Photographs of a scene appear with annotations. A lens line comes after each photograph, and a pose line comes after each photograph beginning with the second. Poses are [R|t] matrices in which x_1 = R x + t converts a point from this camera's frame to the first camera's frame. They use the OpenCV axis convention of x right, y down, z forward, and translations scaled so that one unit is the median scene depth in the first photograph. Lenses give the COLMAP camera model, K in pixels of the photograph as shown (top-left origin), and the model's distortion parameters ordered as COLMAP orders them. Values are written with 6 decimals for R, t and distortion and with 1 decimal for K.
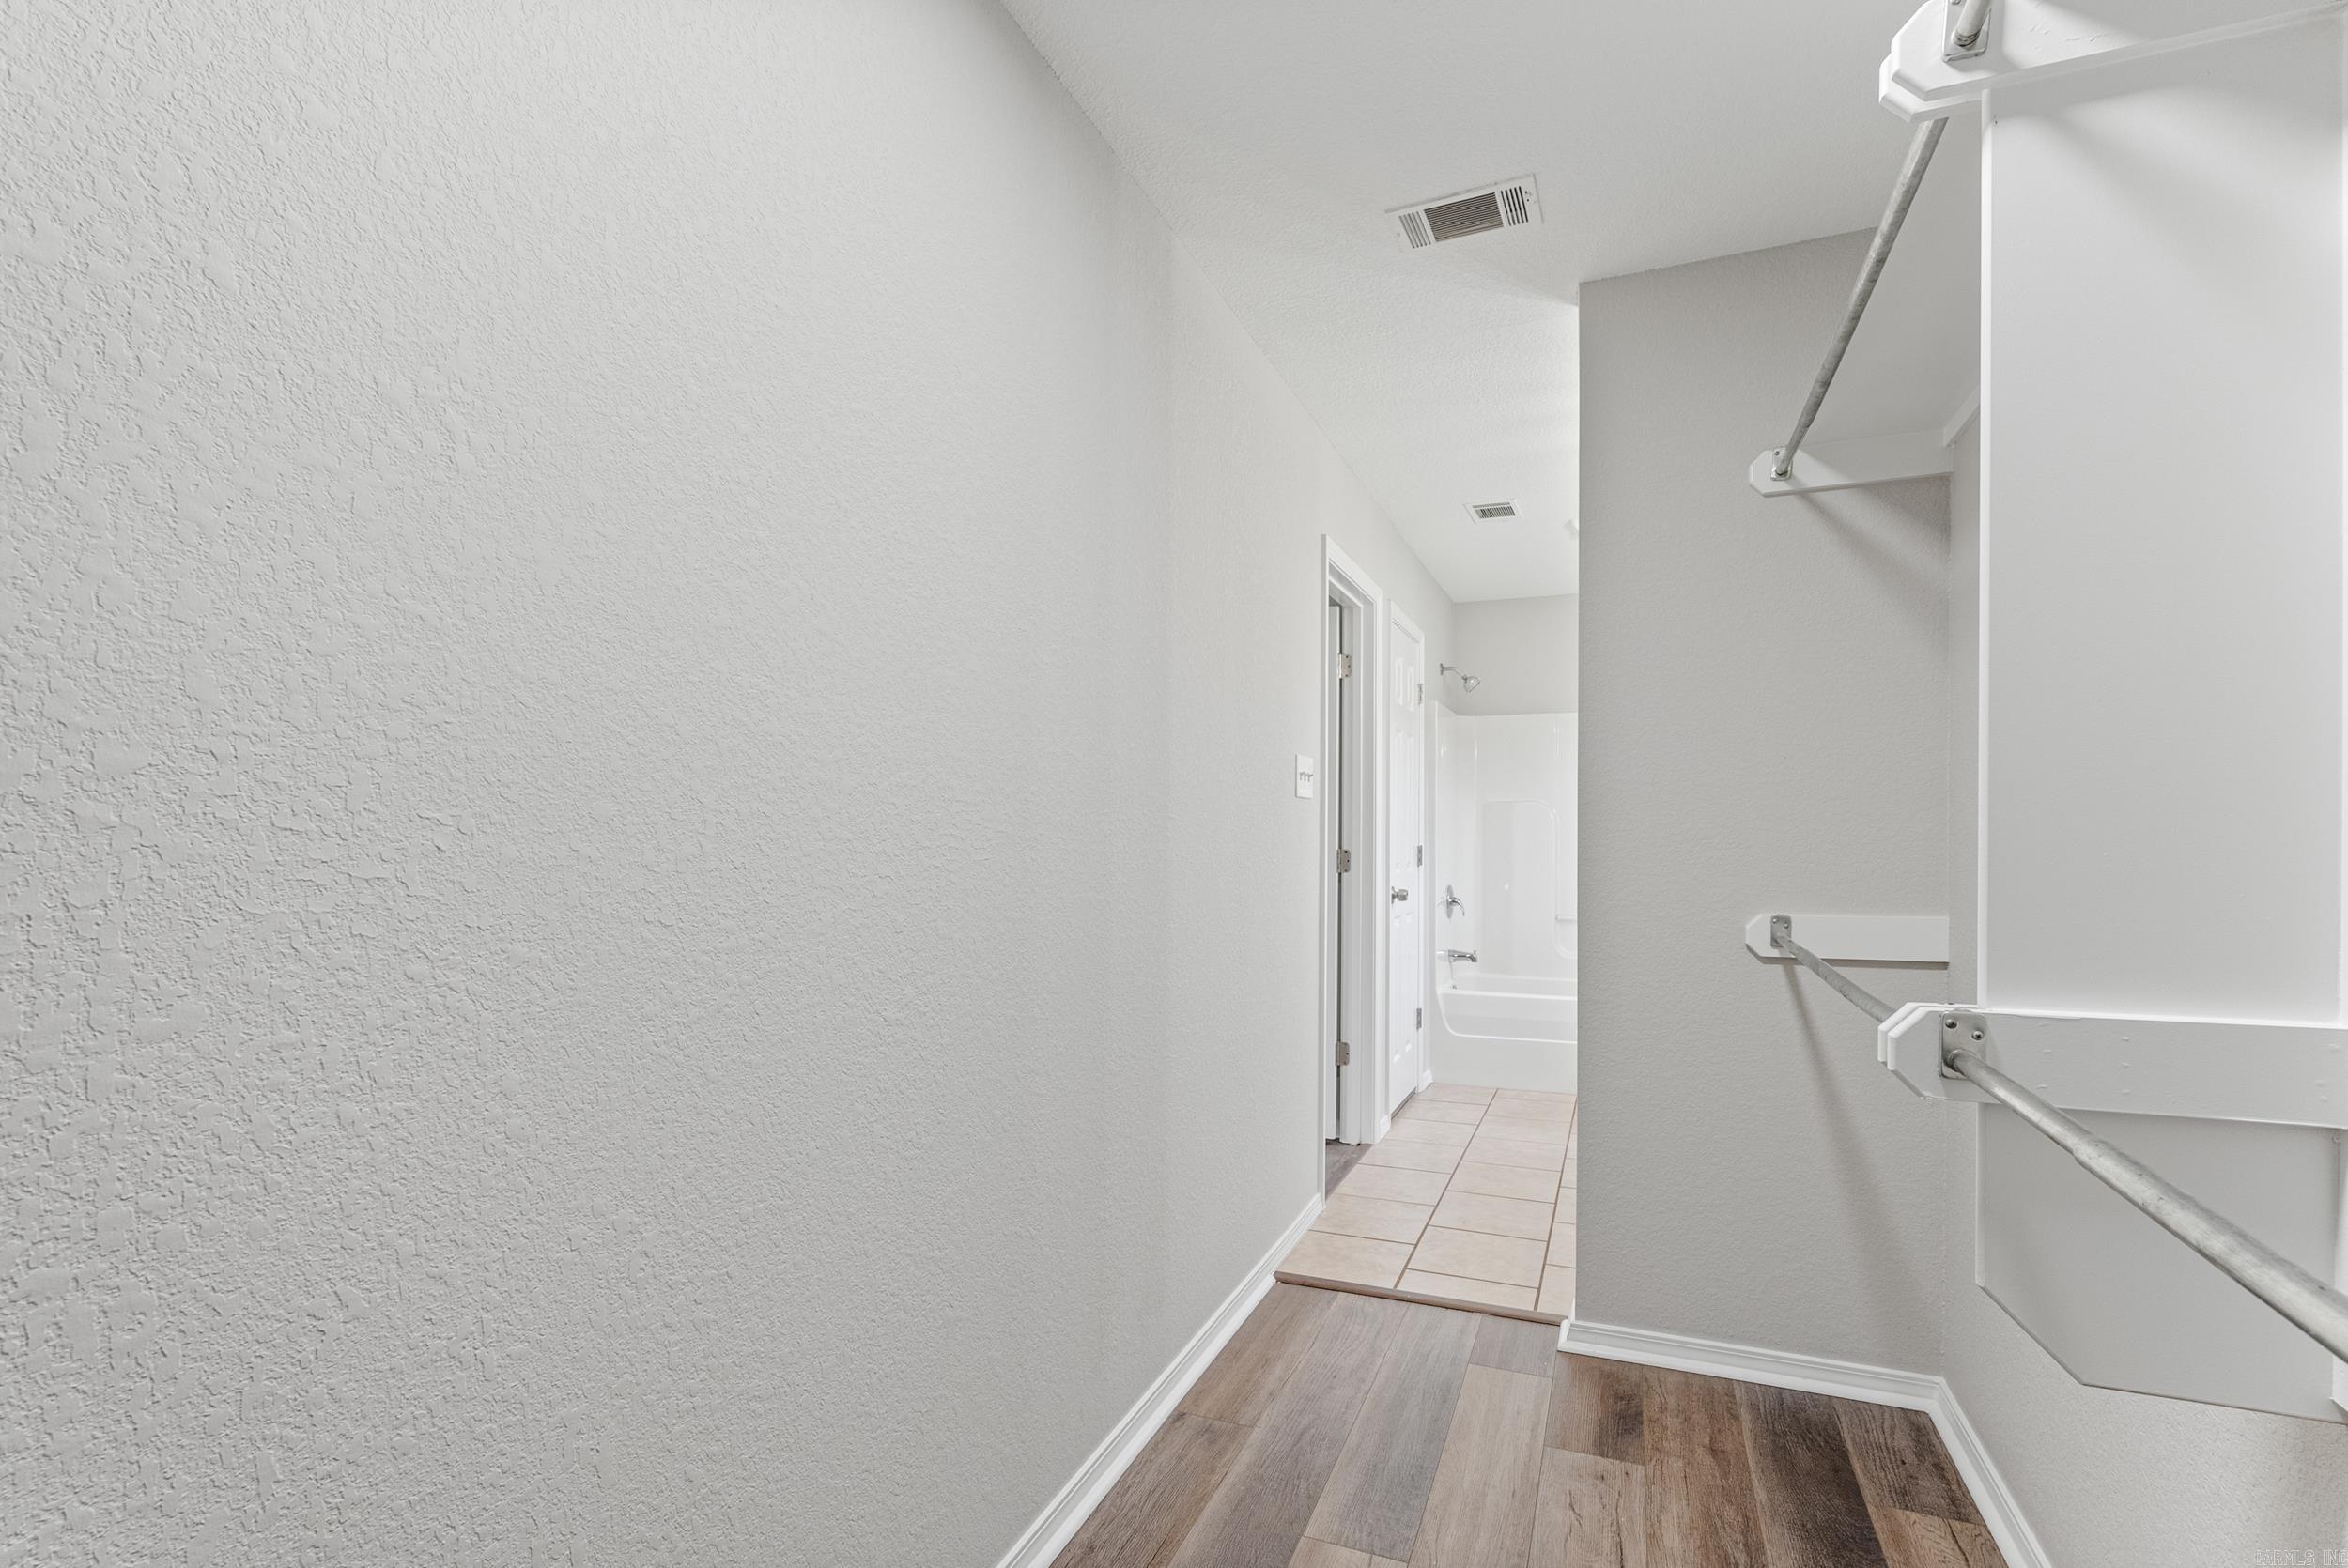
lens RADIAL K [[1065.4, 0, 1174.9], [0, 1065.4, 798.3], [0, 0, 1]] dist [-0.002930, -0.000255]
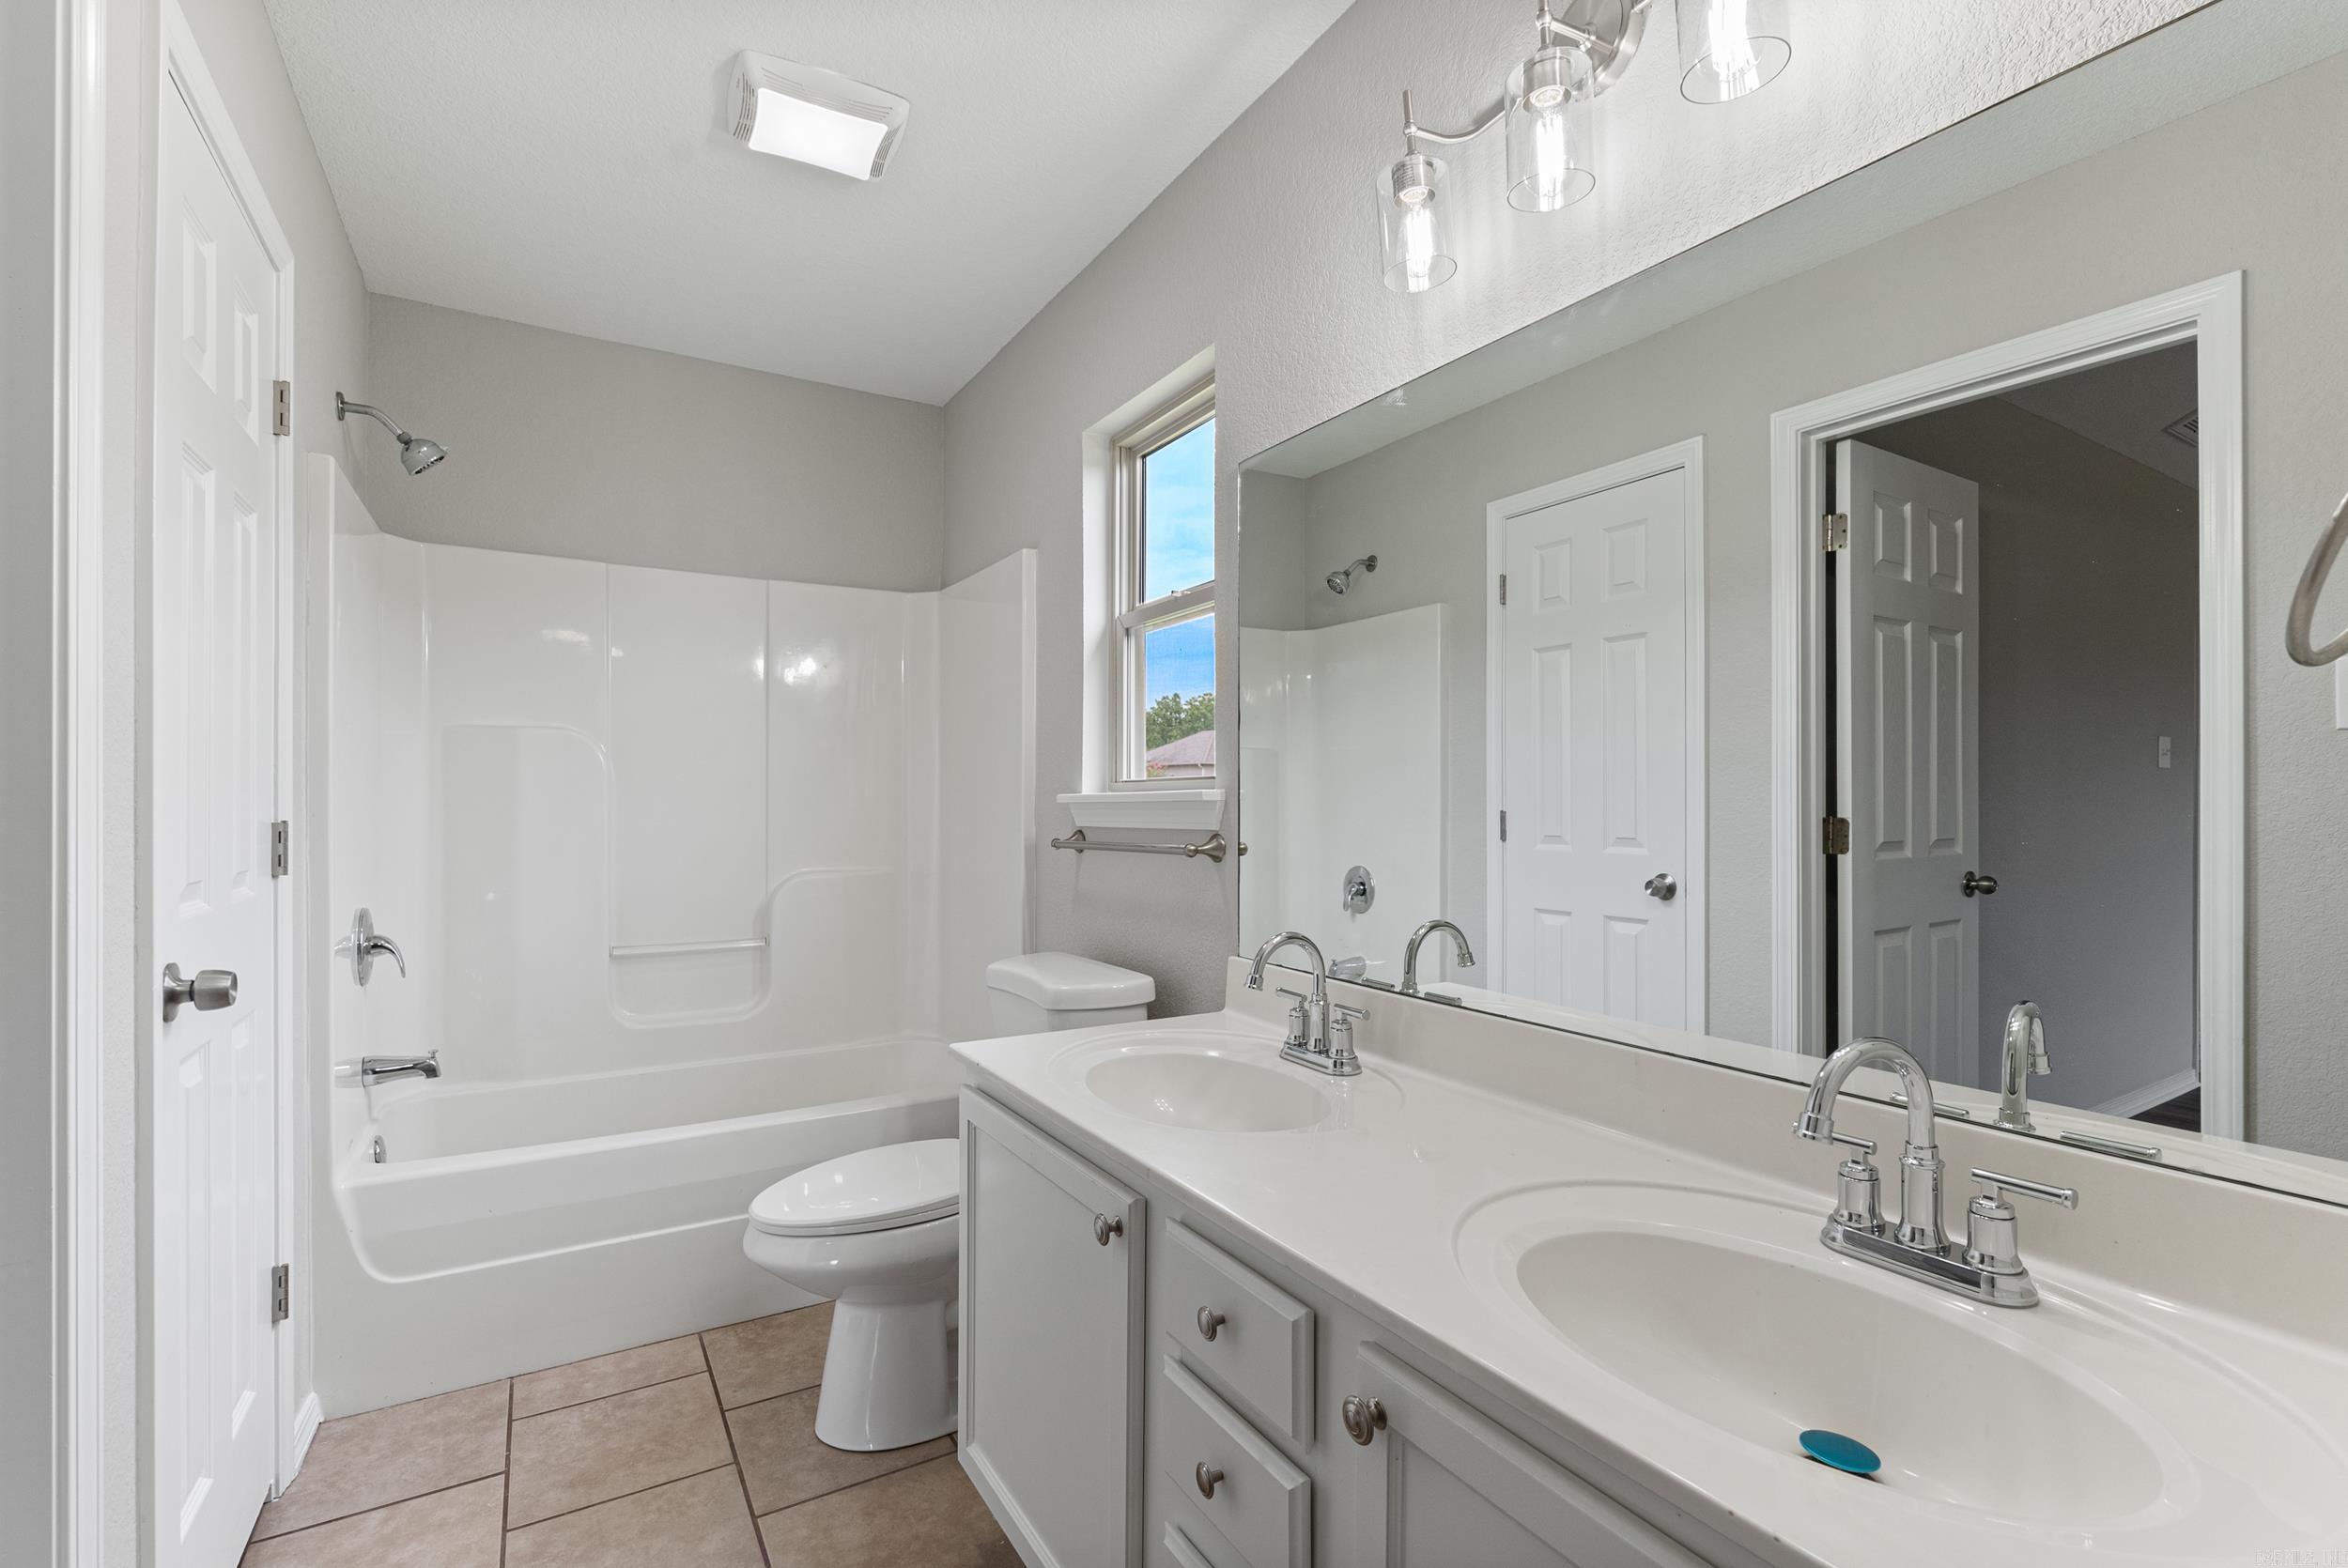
lens RADIAL K [[1042.0, 0, 1177.0], [0, 1042.0, 777.0], [0, 0, 1]] dist [-0.003892, -0.000363]
pose [[0.597230, -0.011790, 0.801983, 0.117350], [-0.009191, 0.999726, 0.021541, 0.013062], [-0.802017, -0.020236, 0.596958, 0.487718]]
